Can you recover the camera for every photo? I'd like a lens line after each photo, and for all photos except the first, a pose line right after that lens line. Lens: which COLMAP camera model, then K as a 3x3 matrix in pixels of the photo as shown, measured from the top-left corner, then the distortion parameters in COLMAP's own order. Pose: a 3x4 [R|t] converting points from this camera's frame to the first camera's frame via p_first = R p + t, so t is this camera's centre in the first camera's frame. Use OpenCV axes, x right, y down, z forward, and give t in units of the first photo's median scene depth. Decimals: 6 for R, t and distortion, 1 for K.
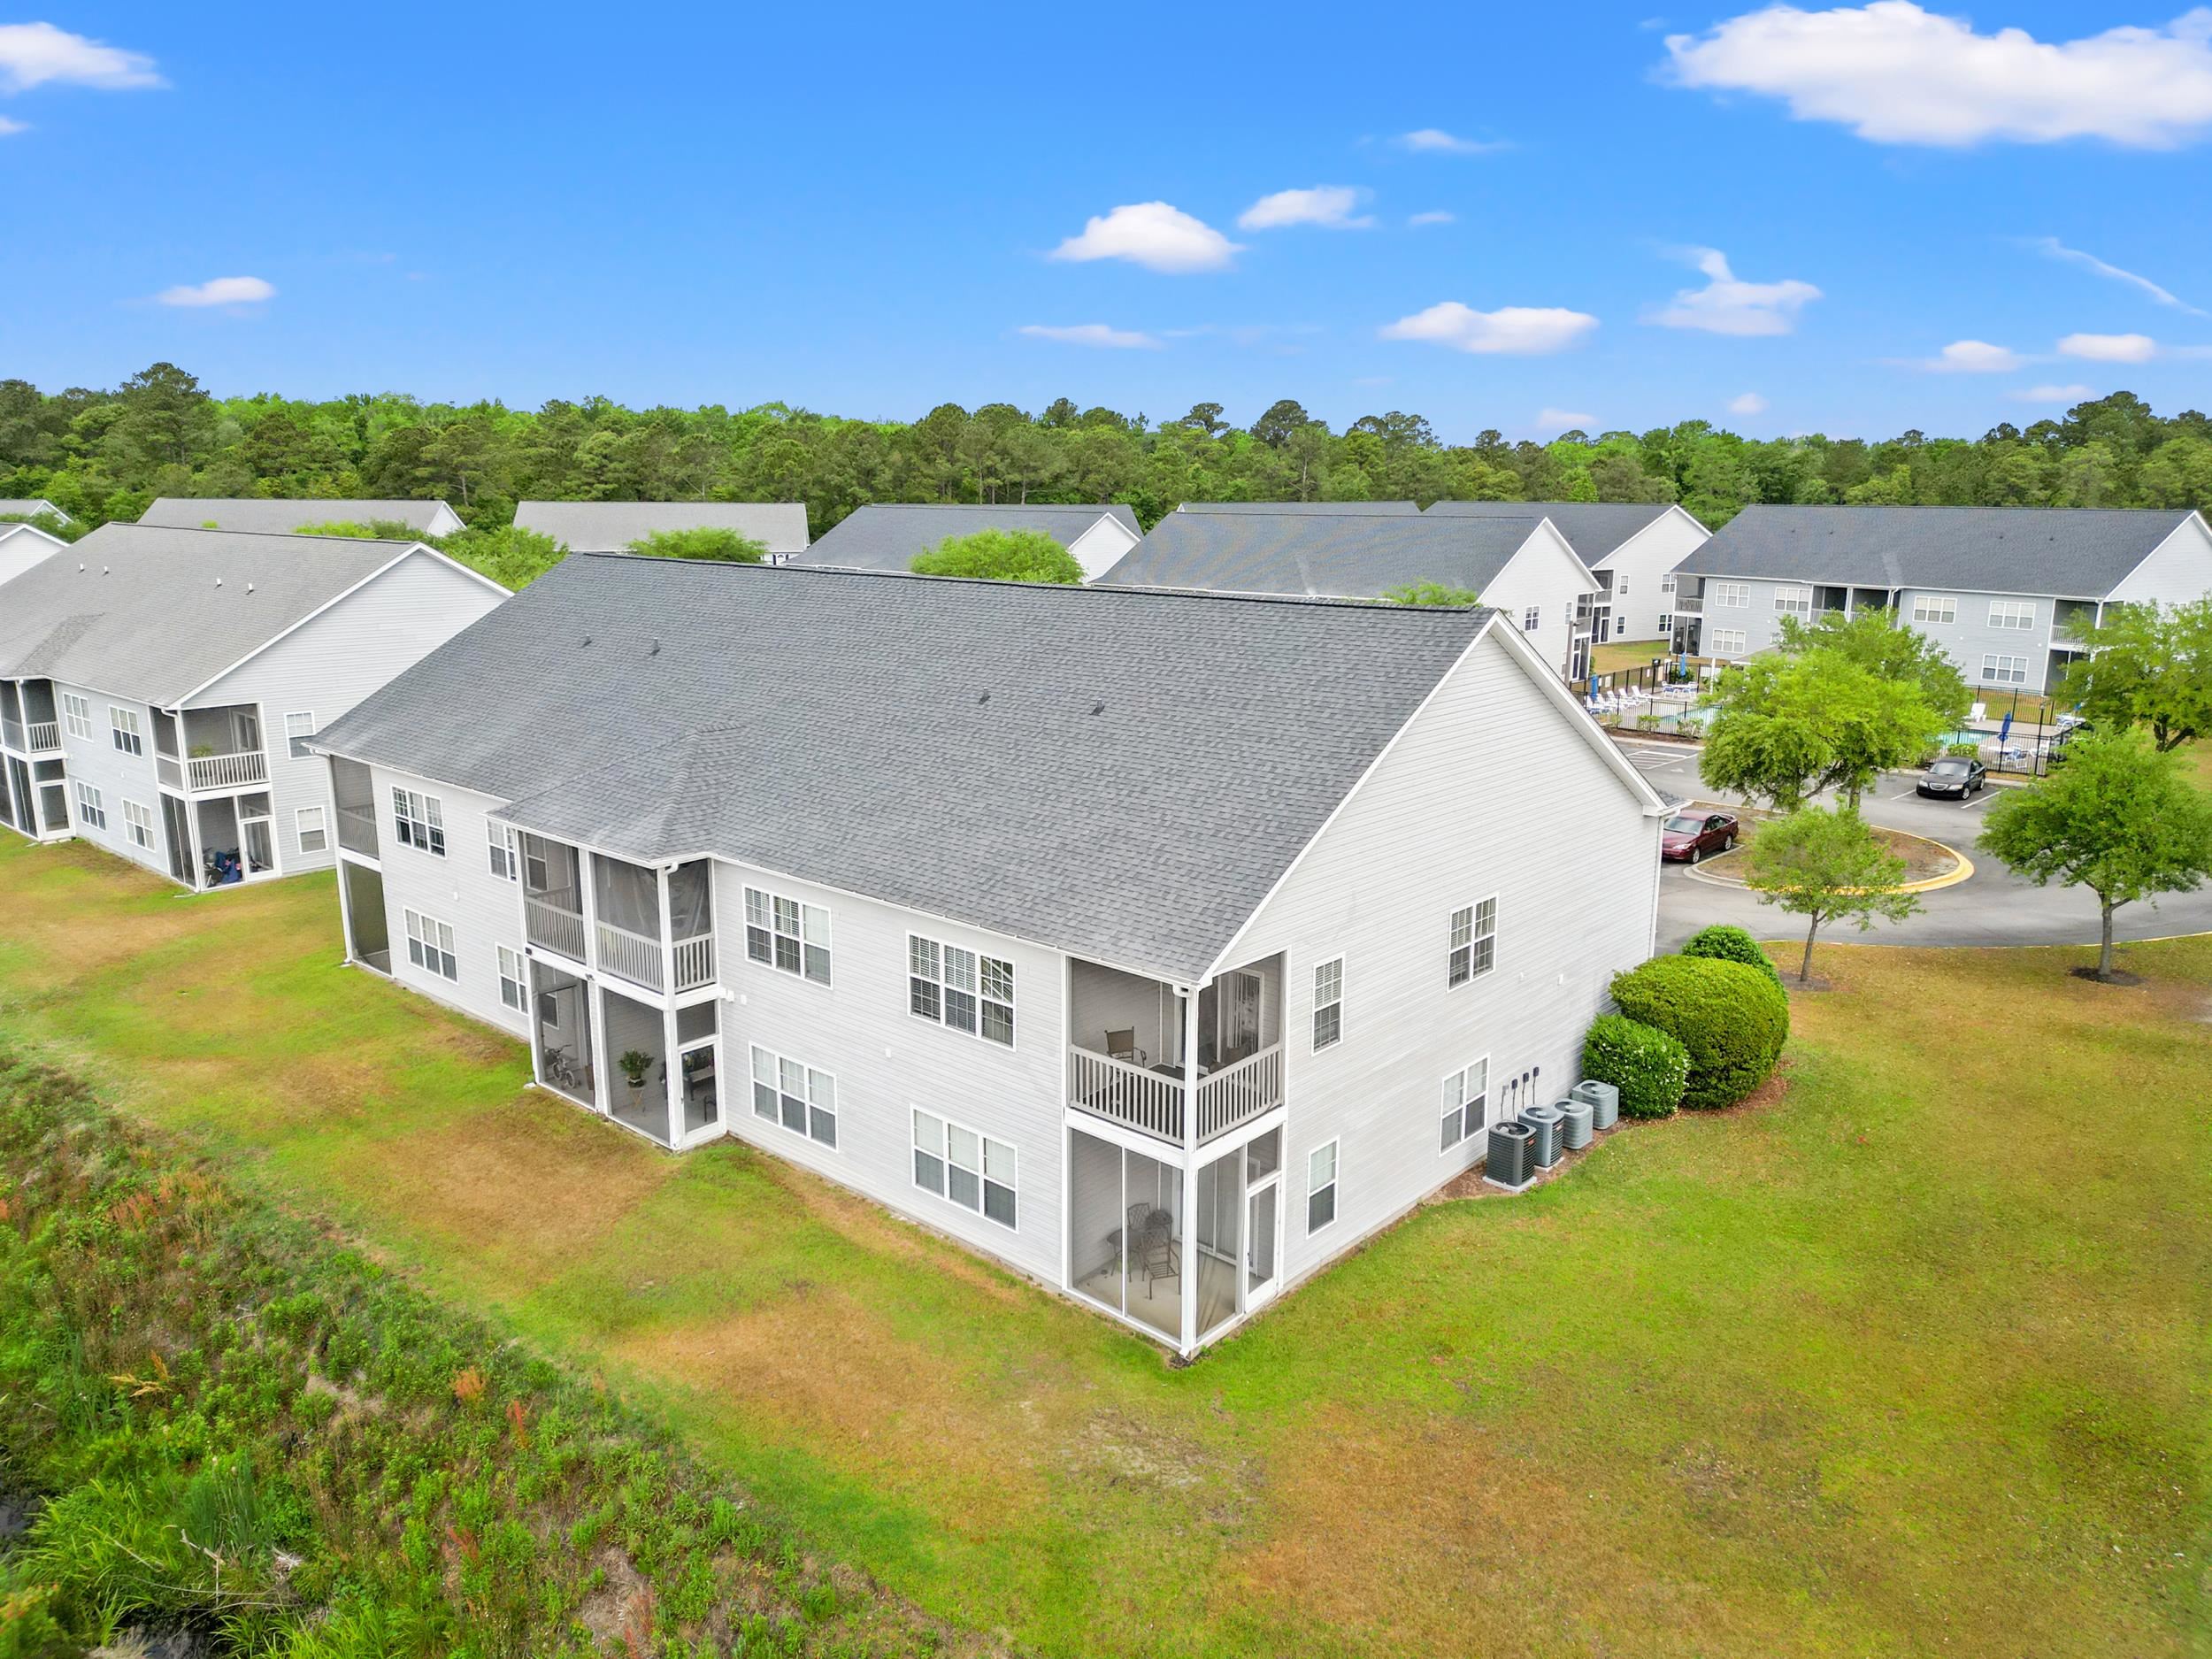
lens RADIAL K [[1512.9, 0, 1106.0], [0, 1512.9, 829.5], [0, 0, 1]] dist [0.107985, -0.119171]
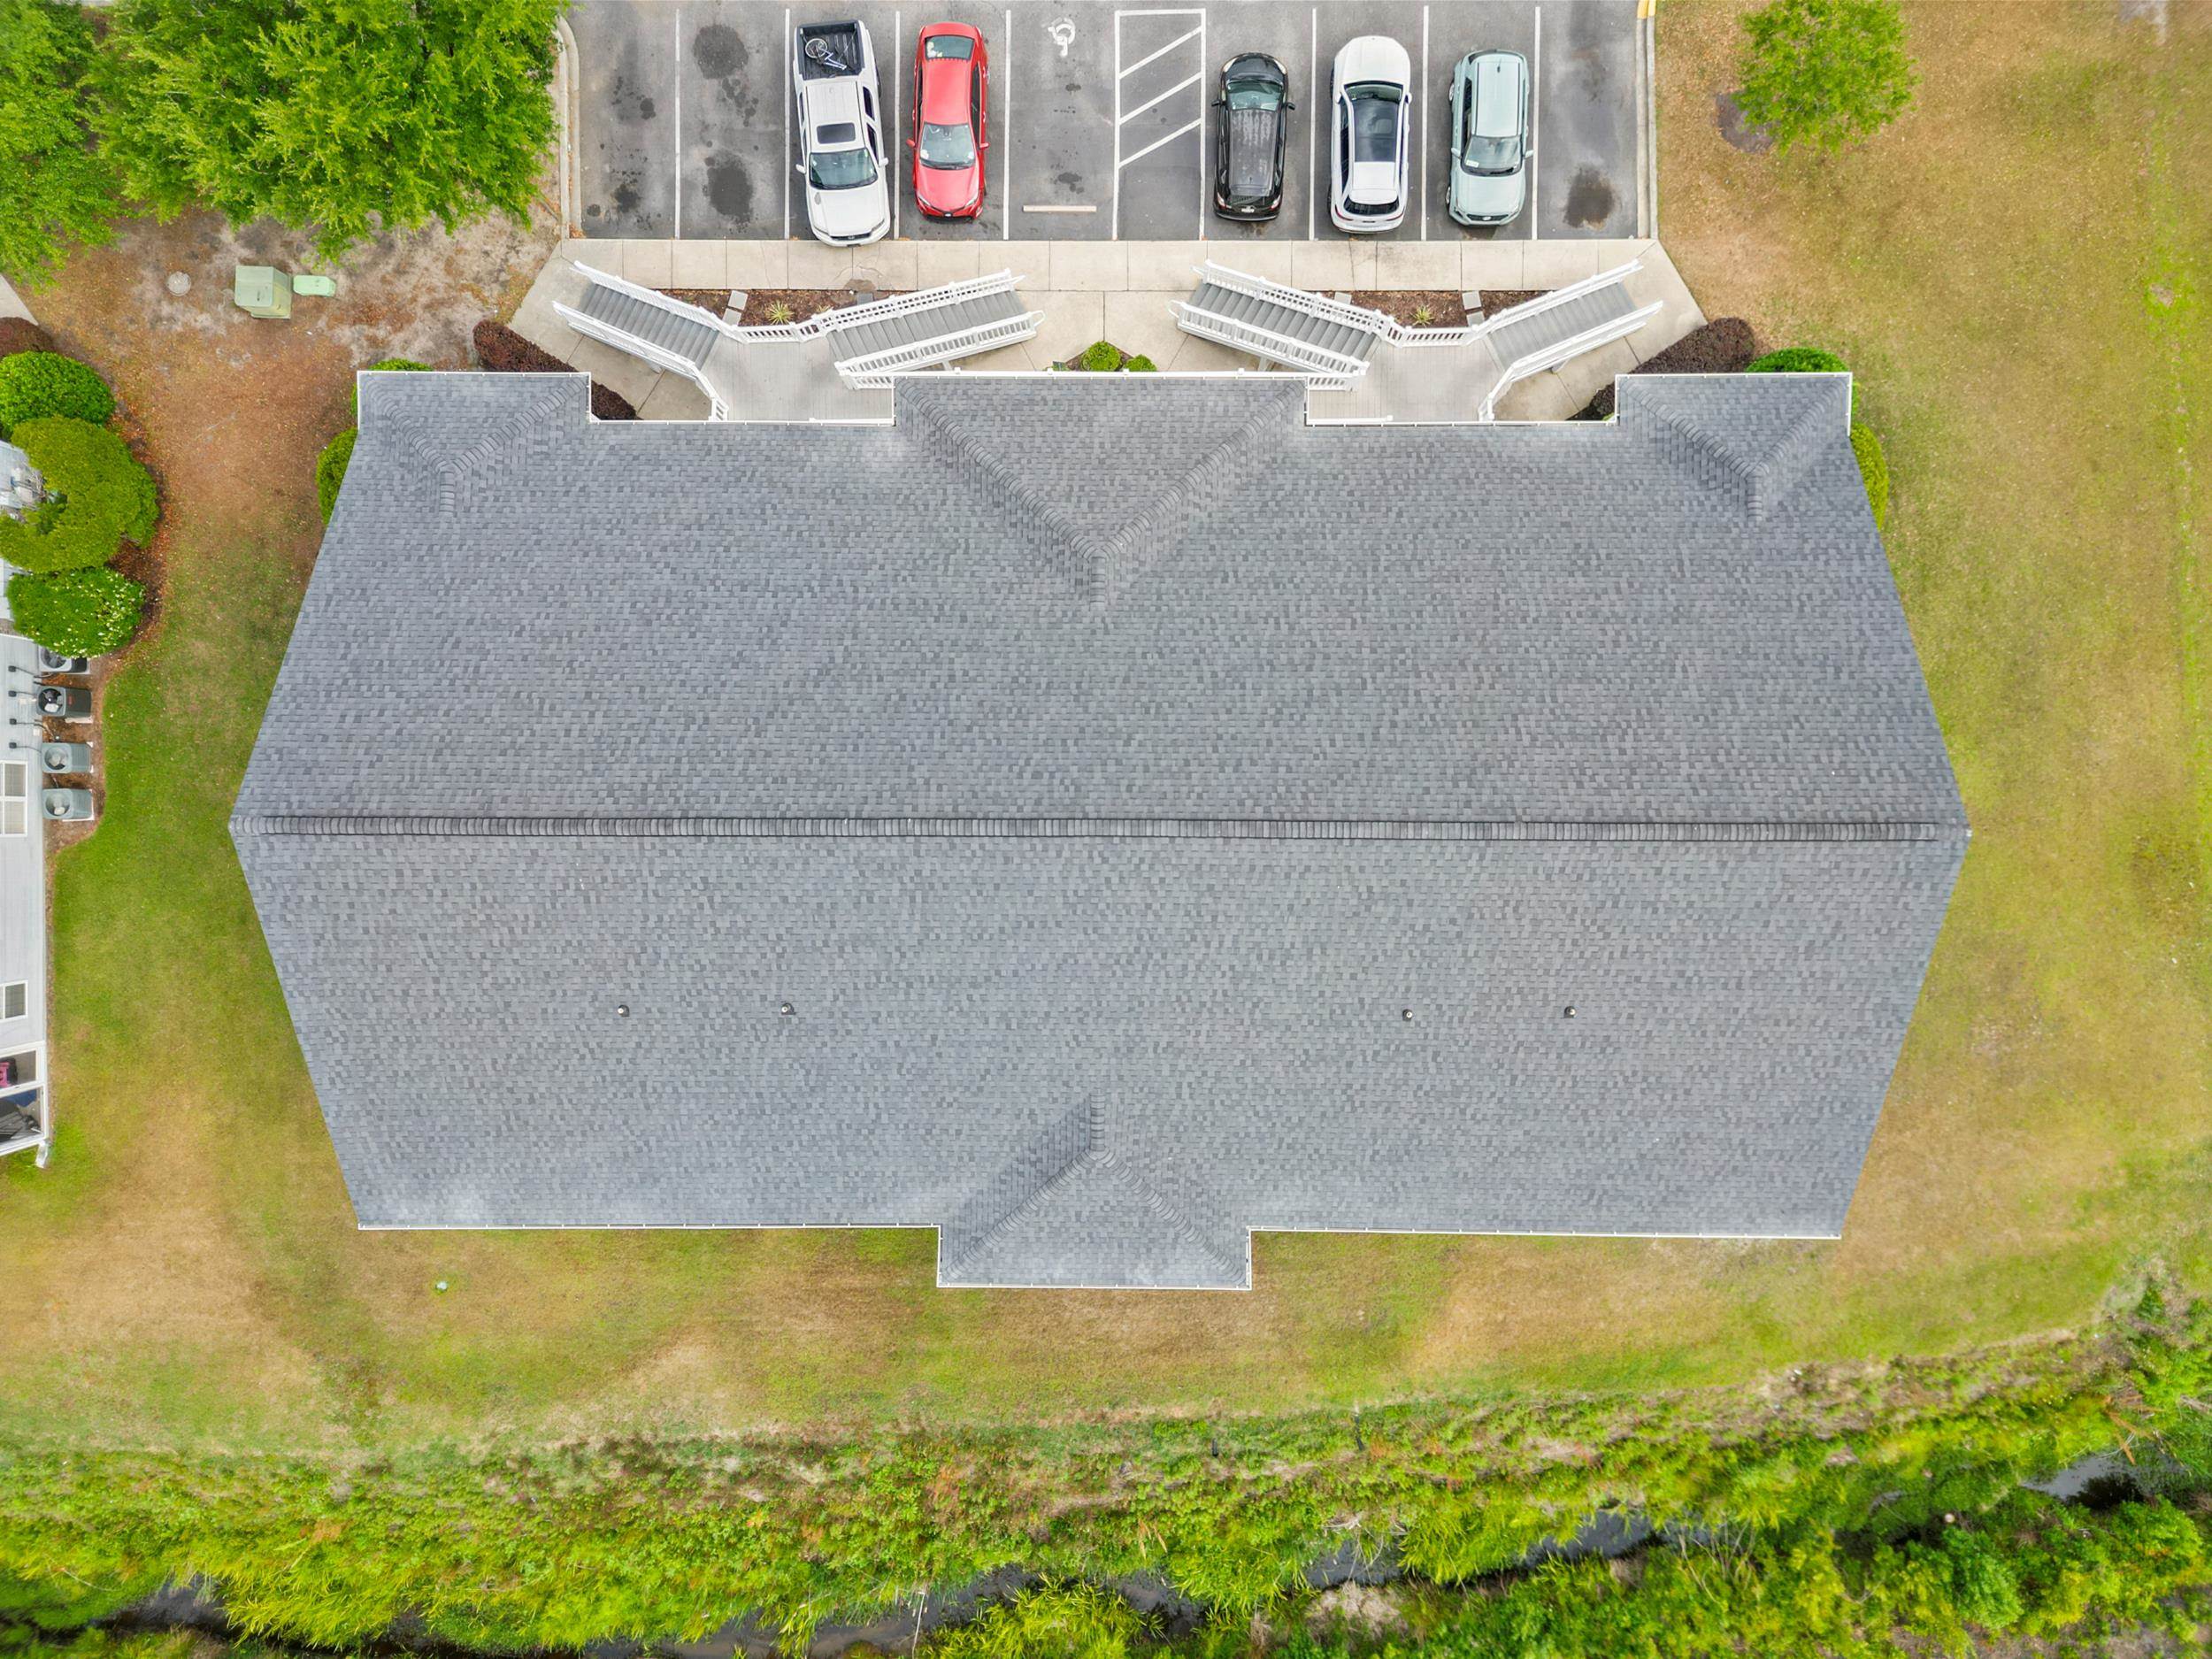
lens RADIAL K [[1512.9, 0, 1106.0], [0, 1512.9, 829.5], [0, 0, 1]] dist [0.107985, -0.119171]
pose [[0.760289, -0.649533, -0.008283, -0.145498], [0.164381, 0.180043, 0.969827, -1.136914], [-0.628443, -0.738710, 0.243655, 1.042247]]
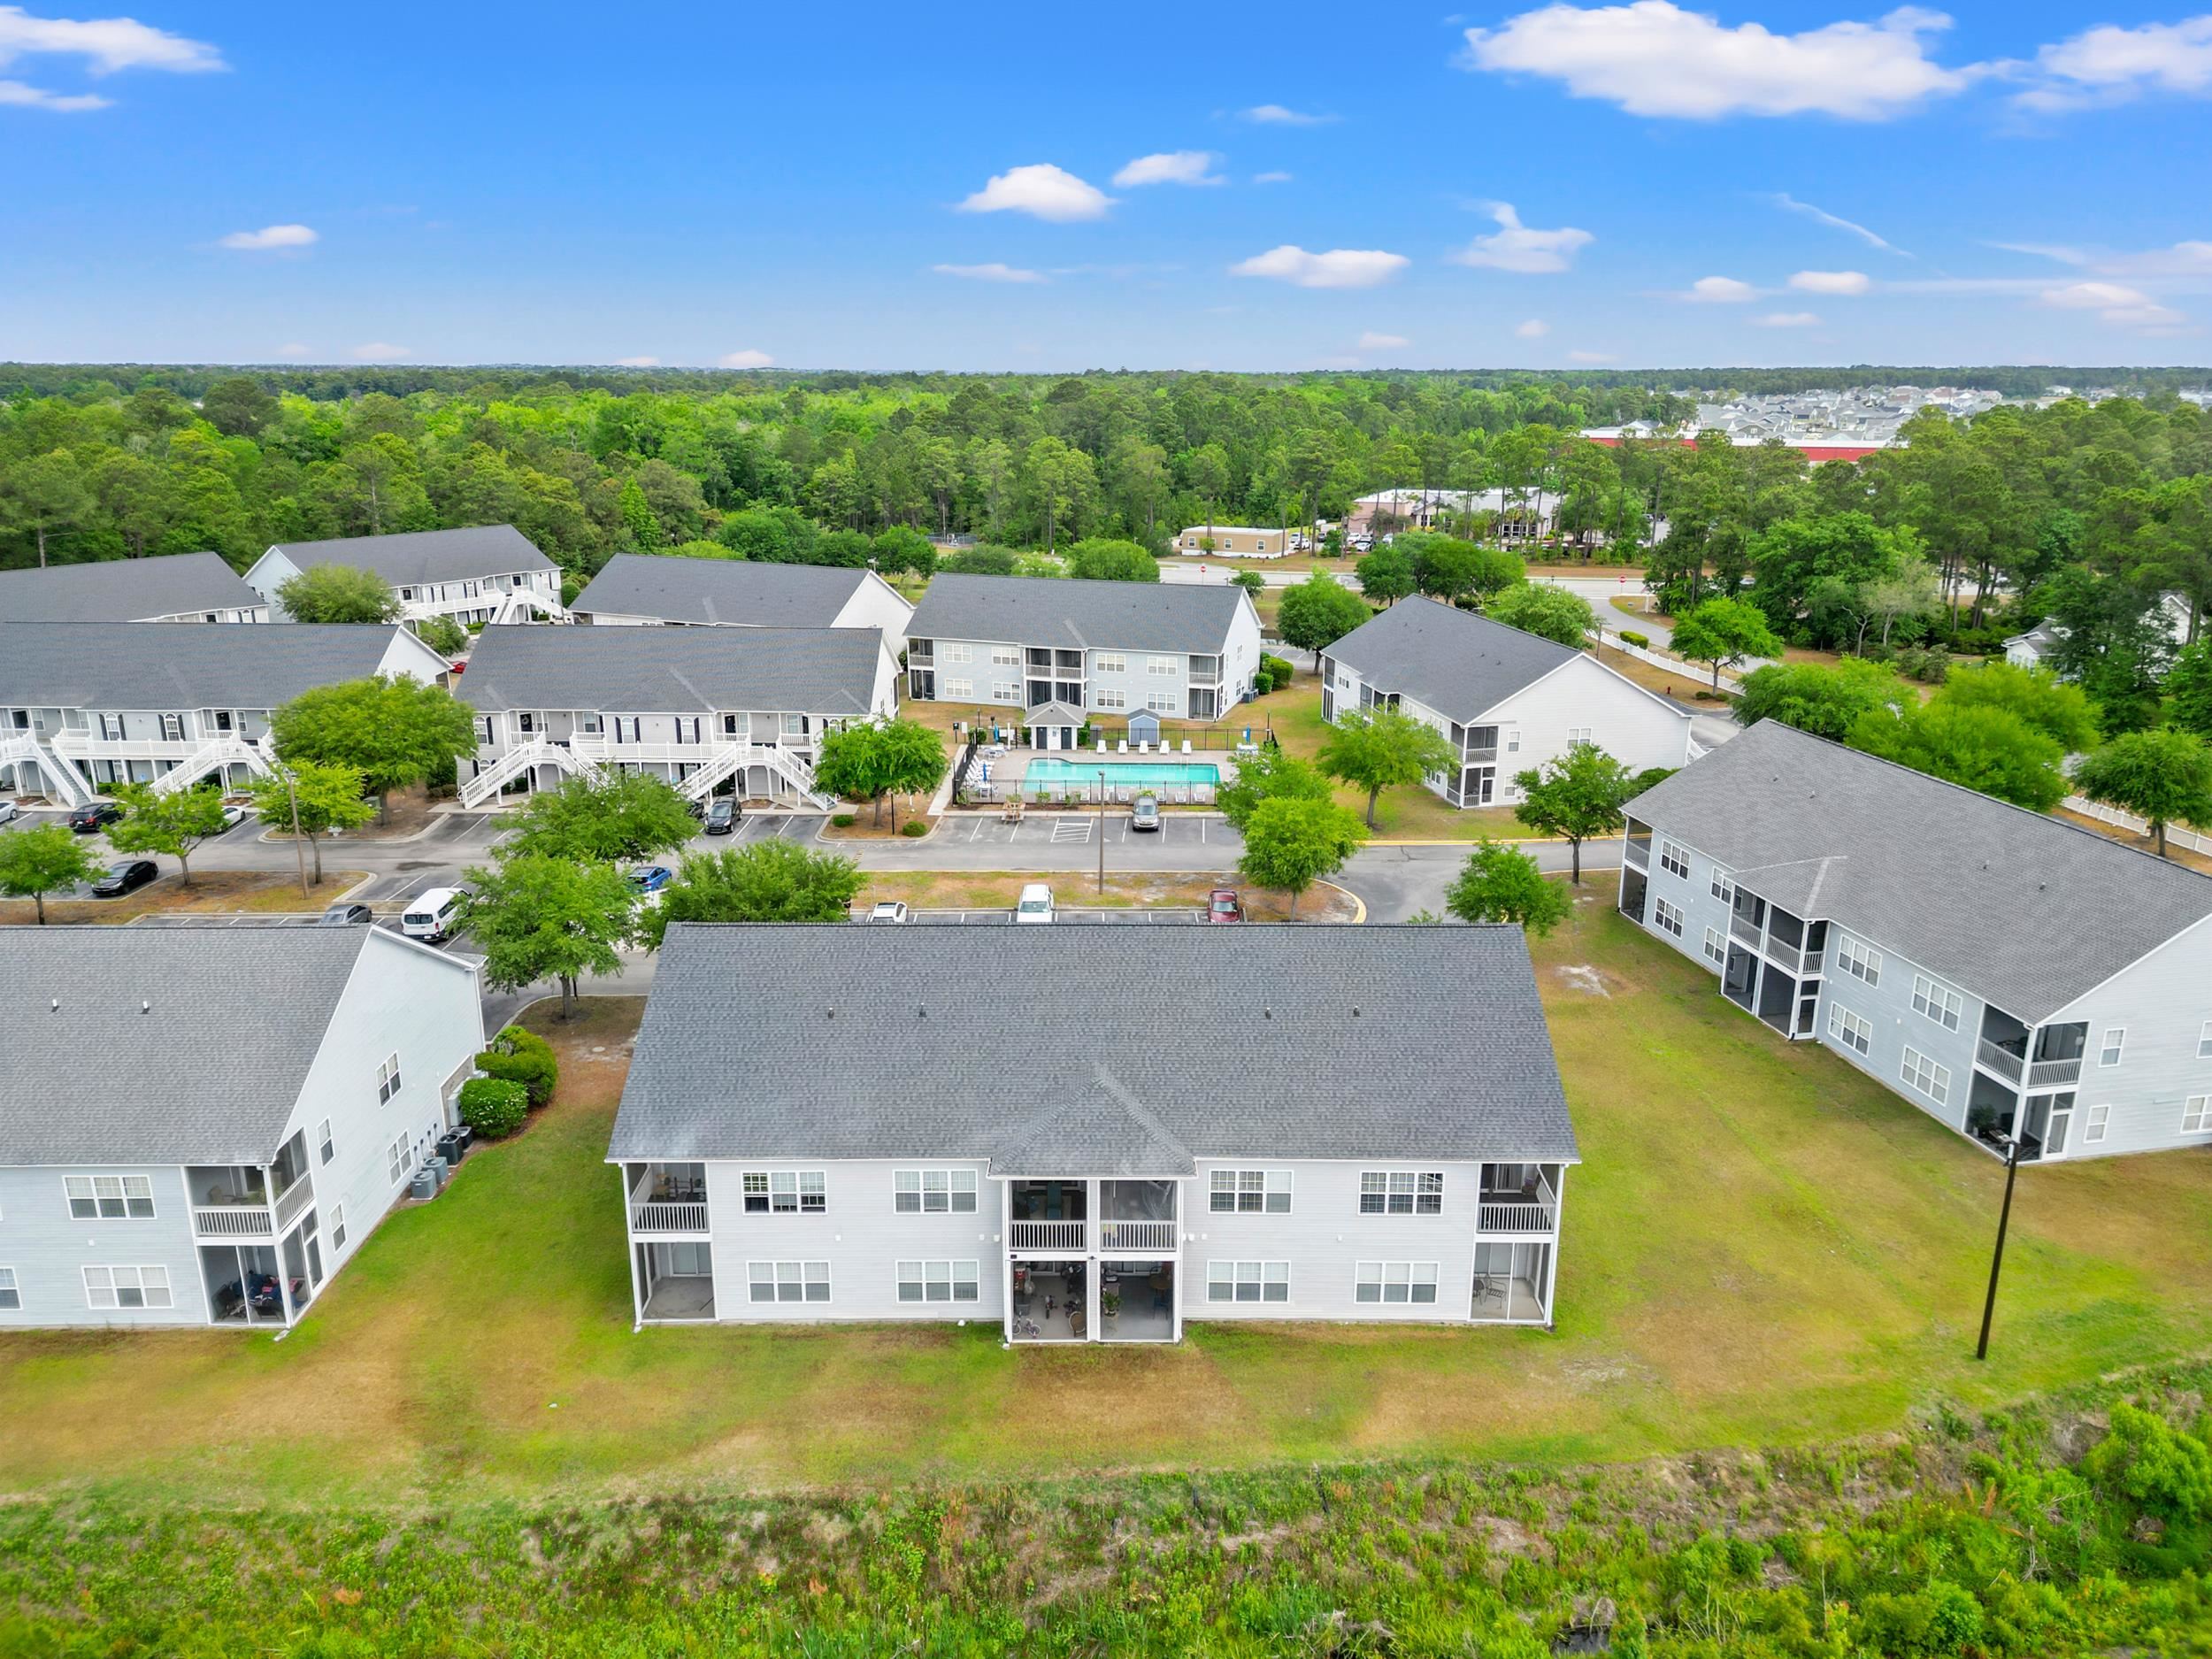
lens RADIAL K [[1512.9, 0, 1106.0], [0, 1512.9, 829.5], [0, 0, 1]] dist [0.107985, -0.119171]
pose [[0.752215, -0.189185, 0.631174, -1.337423], [0.151084, 0.981896, 0.114251, -0.550116], [-0.641362, 0.009419, 0.767180, -0.204785]]
